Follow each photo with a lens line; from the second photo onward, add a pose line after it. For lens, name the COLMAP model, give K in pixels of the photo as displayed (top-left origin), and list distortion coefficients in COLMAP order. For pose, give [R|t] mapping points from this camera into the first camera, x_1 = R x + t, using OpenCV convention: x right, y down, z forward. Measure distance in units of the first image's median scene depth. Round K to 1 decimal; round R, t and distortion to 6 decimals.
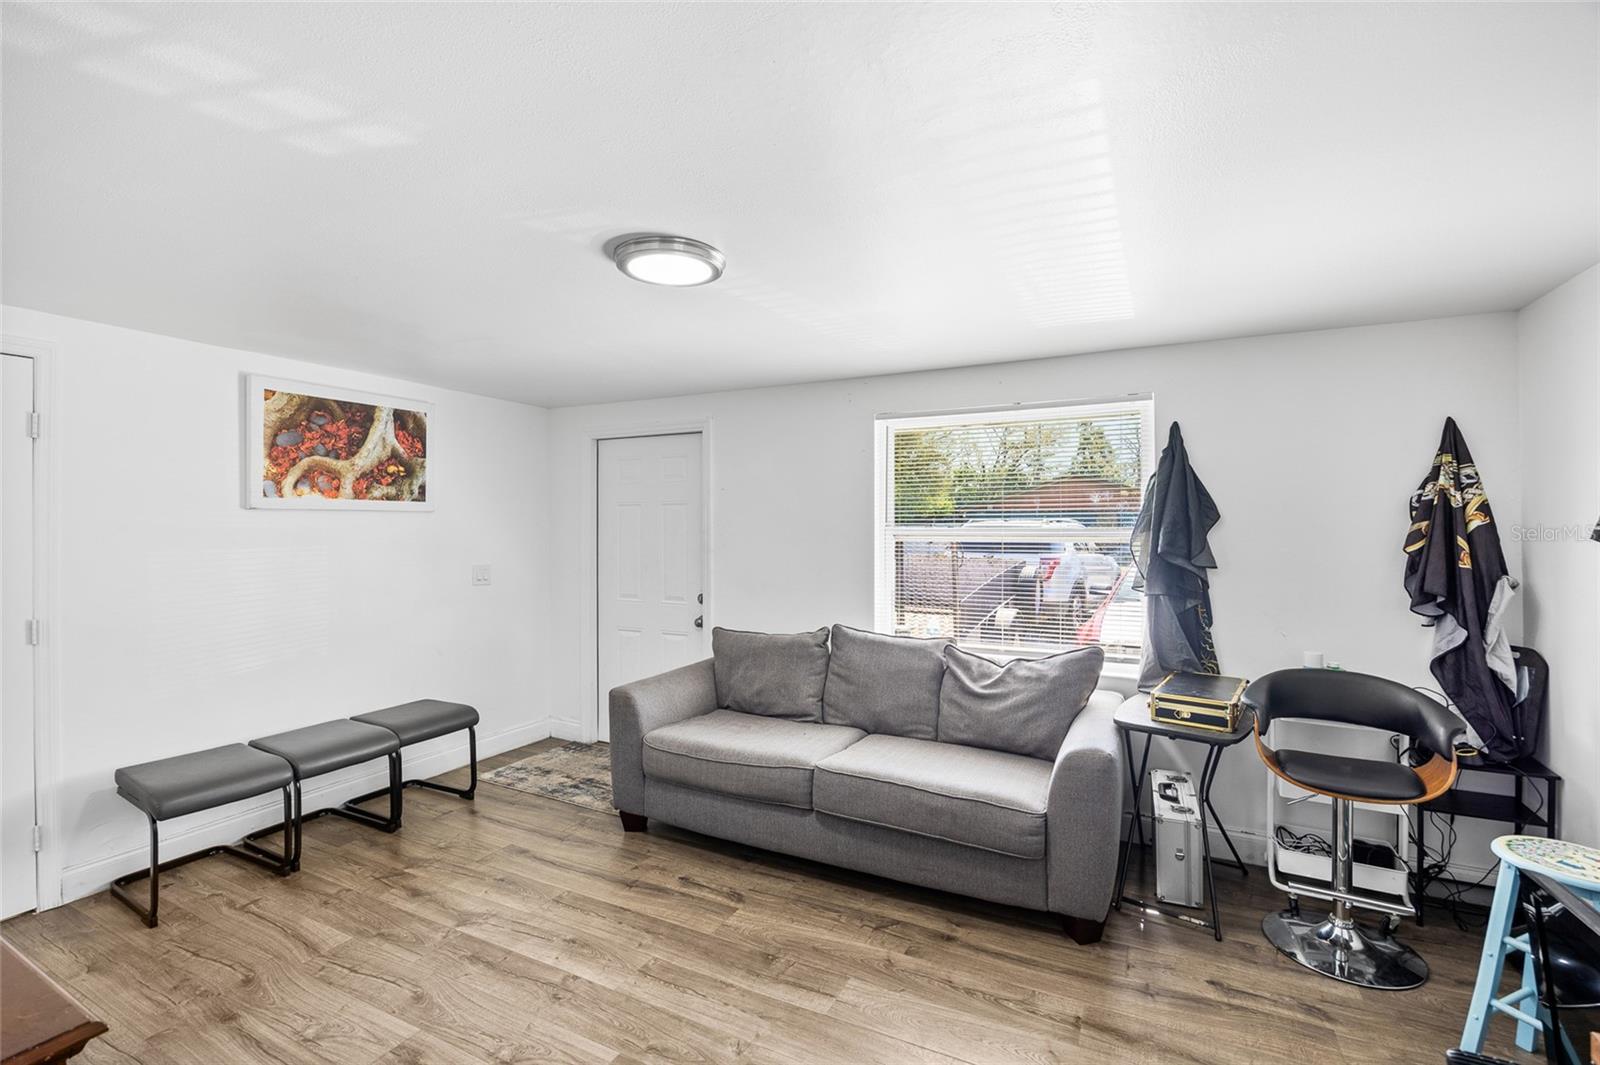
lens RADIAL K [[710.1, 0, 799.9], [0, 710.1, 523.7], [0, 0, 1]] dist [-0.002206, 0.000182]
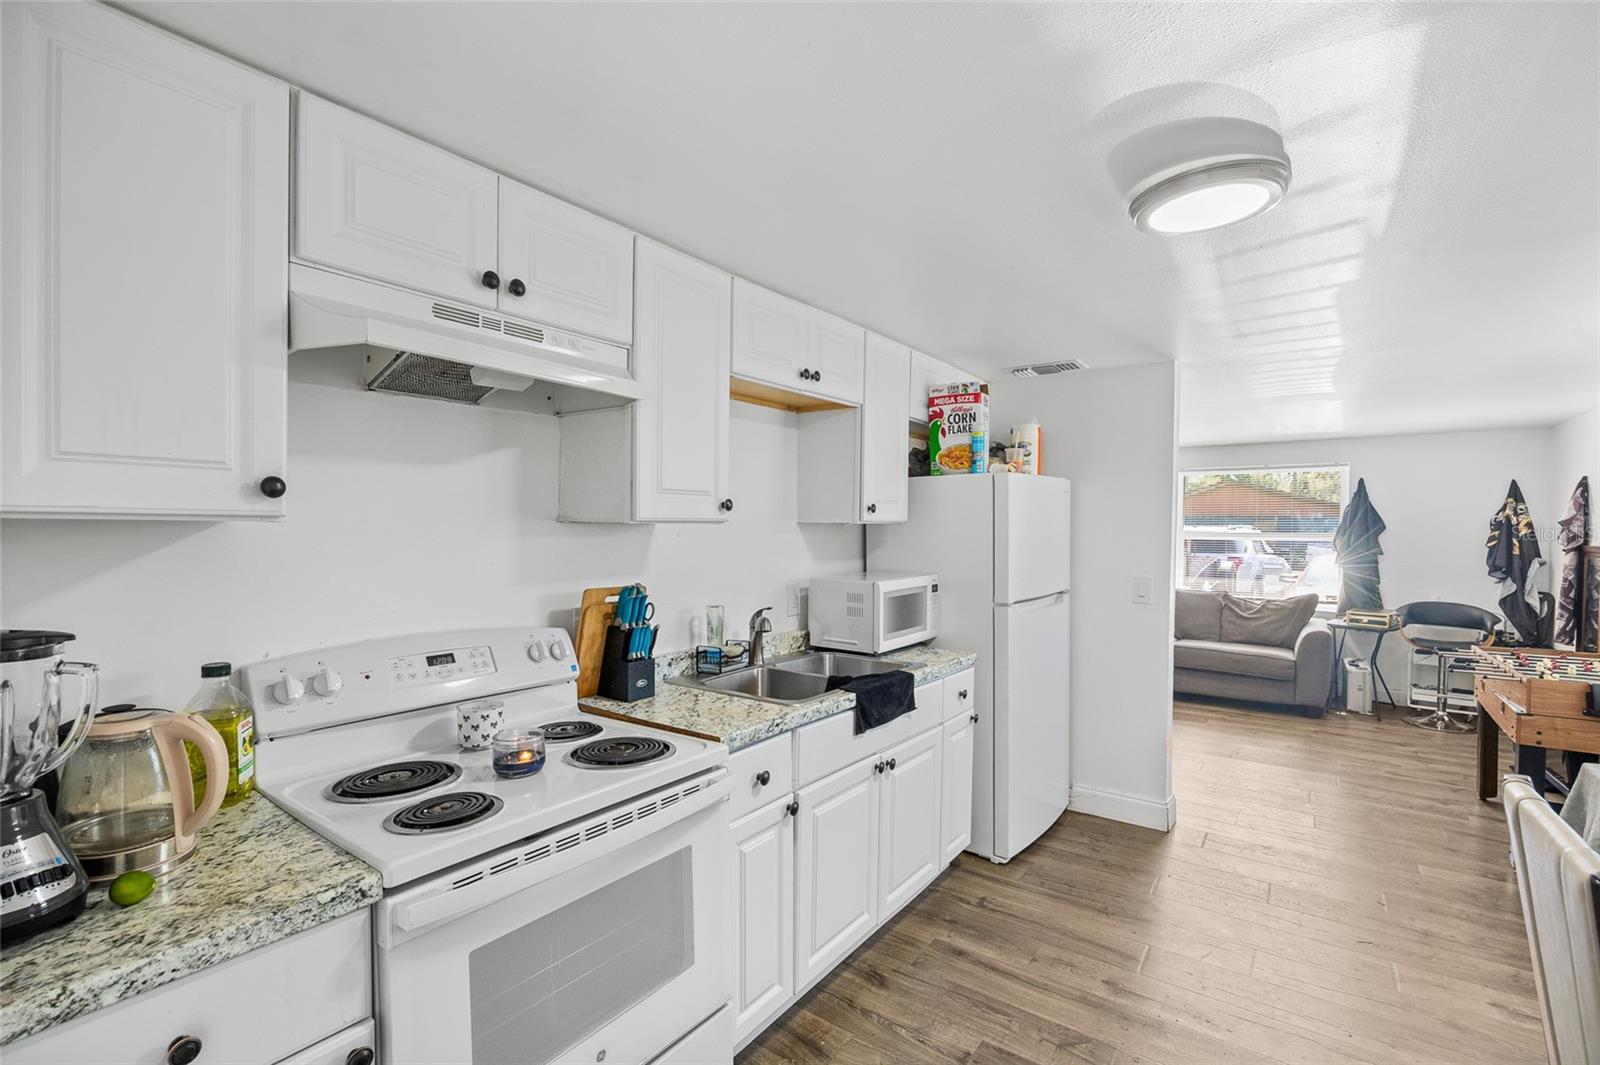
lens RADIAL K [[710.1, 0, 815.3], [0, 710.1, 543.2], [0, 0, 1]] dist [-0.002206, 0.000182]
pose [[0.988212, 0.010217, -0.152747, -0.746719], [-0.006230, 0.999628, 0.026555, -0.010926], [0.152962, -0.025290, 0.987908, -1.319520]]
